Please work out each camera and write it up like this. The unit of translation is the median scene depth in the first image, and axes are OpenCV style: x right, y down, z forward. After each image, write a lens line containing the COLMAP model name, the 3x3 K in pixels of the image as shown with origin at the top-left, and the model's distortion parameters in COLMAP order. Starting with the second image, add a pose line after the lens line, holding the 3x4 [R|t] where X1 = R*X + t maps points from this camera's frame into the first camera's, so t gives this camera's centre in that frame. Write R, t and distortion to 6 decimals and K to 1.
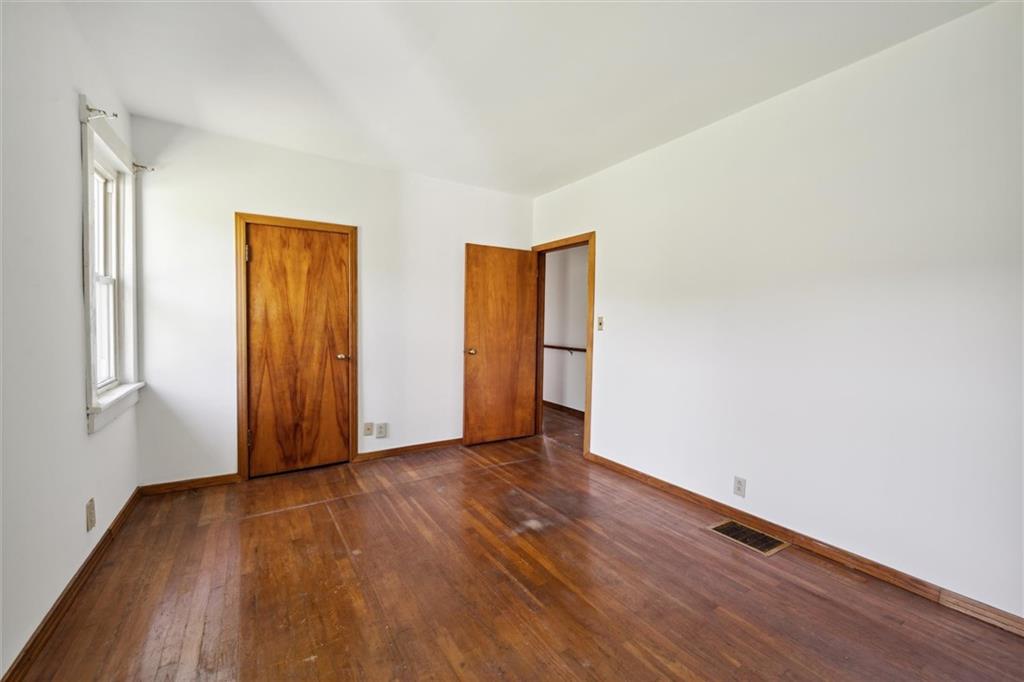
lens RADIAL K [[414.4, 0, 510.1], [0, 414.4, 328.4], [0, 0, 1]] dist [-0.000506, -0.000091]
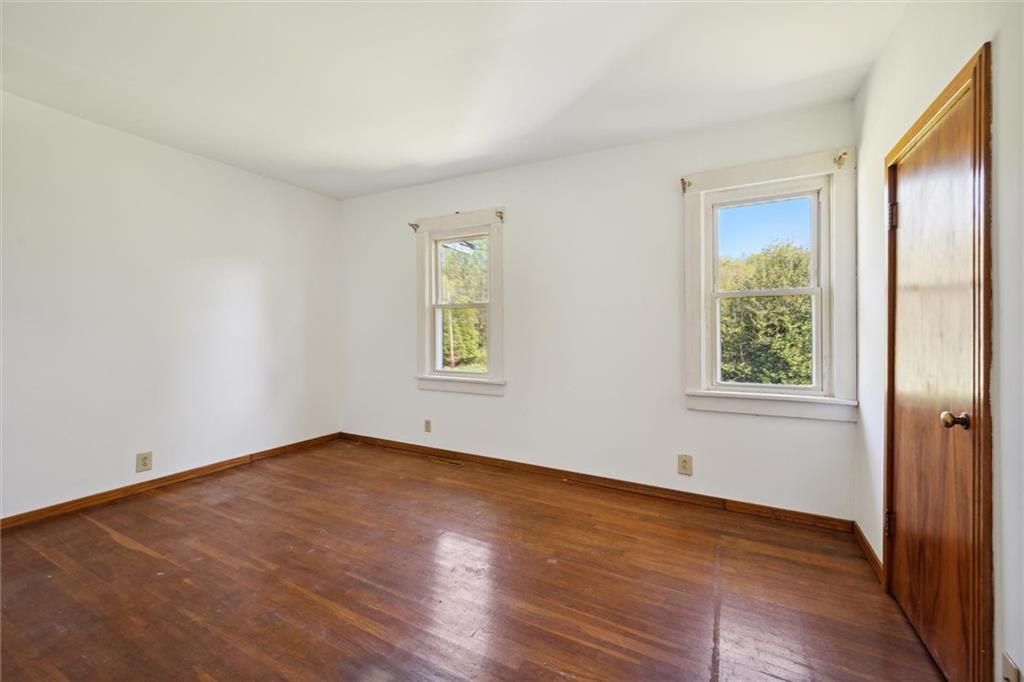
lens RADIAL K [[414.4, 0, 510.1], [0, 414.4, 328.4], [0, 0, 1]] dist [-0.000506, -0.000091]
pose [[-0.866156, -0.014229, -0.499570, 0.212798], [-0.014312, 0.999891, -0.003666, -0.009602], [0.499568, 0.003975, -0.866266, 1.768723]]
